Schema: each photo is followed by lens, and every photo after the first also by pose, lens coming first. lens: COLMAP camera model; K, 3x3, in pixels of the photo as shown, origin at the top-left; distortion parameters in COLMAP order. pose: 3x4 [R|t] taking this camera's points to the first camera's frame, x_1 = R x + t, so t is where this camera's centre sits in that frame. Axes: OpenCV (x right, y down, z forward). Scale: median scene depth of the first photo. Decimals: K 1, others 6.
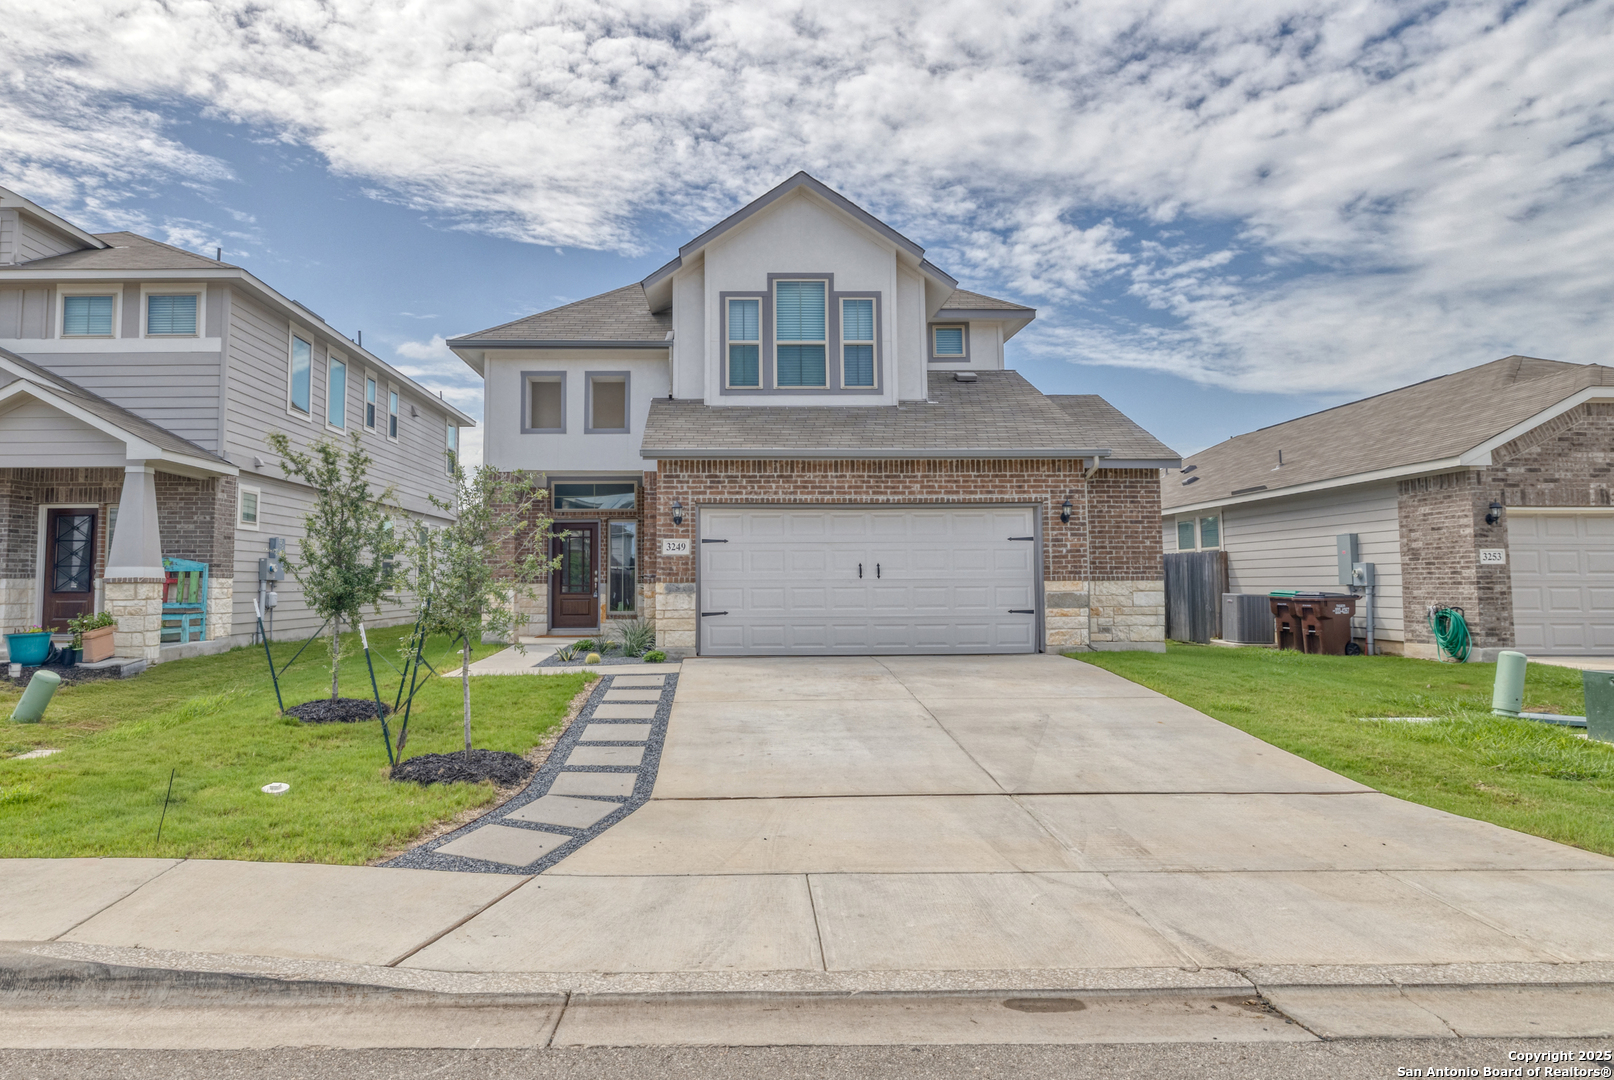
lens RADIAL K [[999.5, 0, 751.5], [0, 999.5, 518.5], [0, 0, 1]] dist [-0.021726, -0.000551]
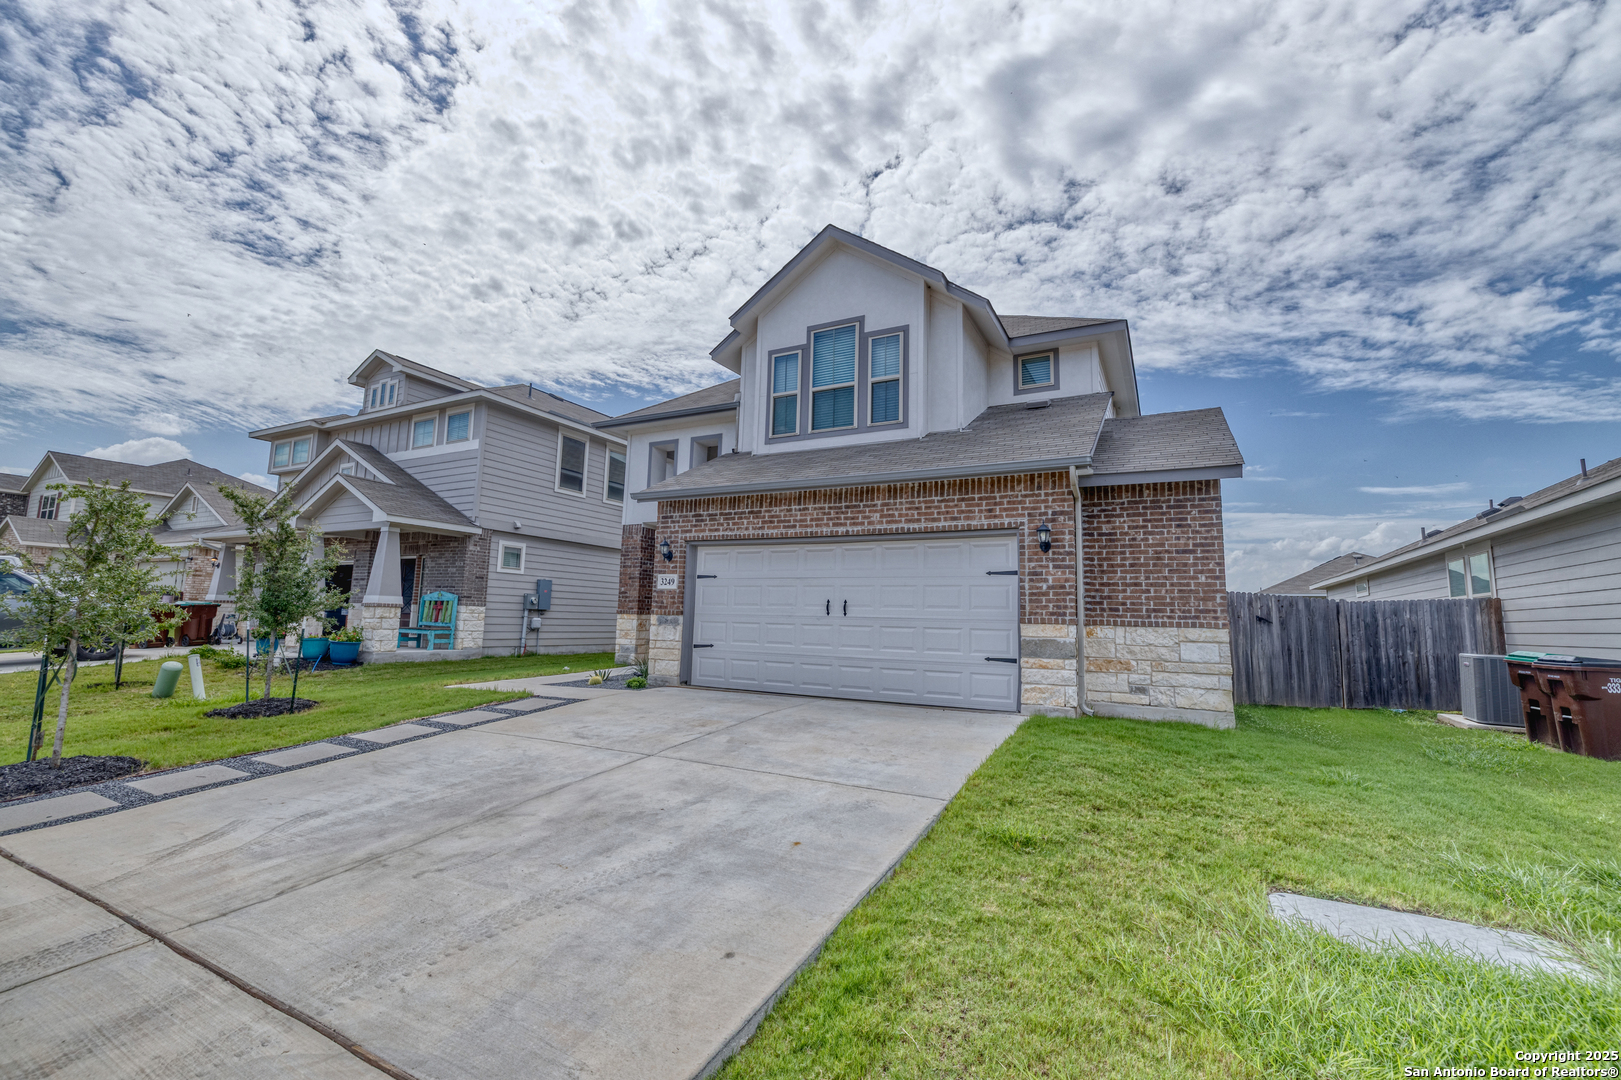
lens RADIAL K [[685.5, 0, 809.6], [0, 685.5, 541.0], [0, 0, 1]] dist [-0.003407, 0.000231]
pose [[0.873304, -0.029215, -0.486299, 0.370674], [0.002000, 0.998407, -0.056388, 0.023368], [0.487172, 0.048271, 0.871971, 0.377566]]
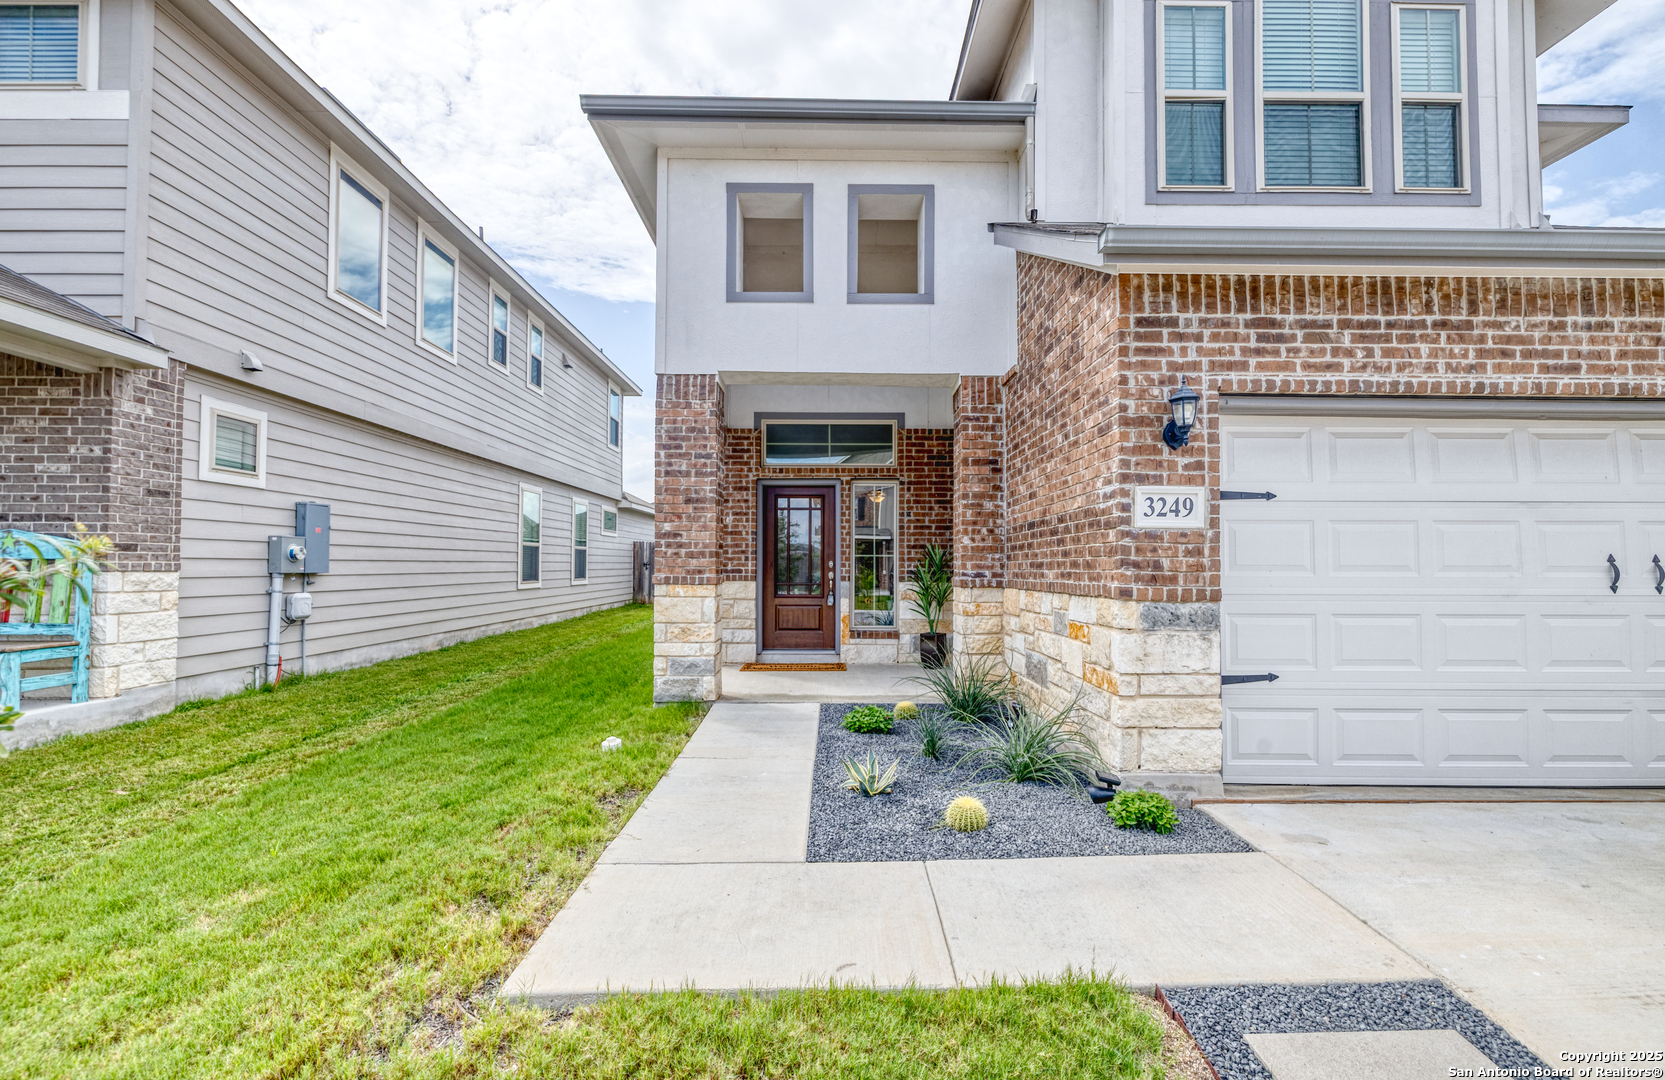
lens RADIAL K [[731.3, 0, 835.5], [0, 731.3, 549.6], [0, 0, 1]] dist [-0.000294, -0.000609]
pose [[0.999888, 0.009003, -0.011992, -0.175489], [-0.008475, 0.999024, 0.043355, 0.029514], [0.012370, -0.043248, 0.998988, 0.636094]]
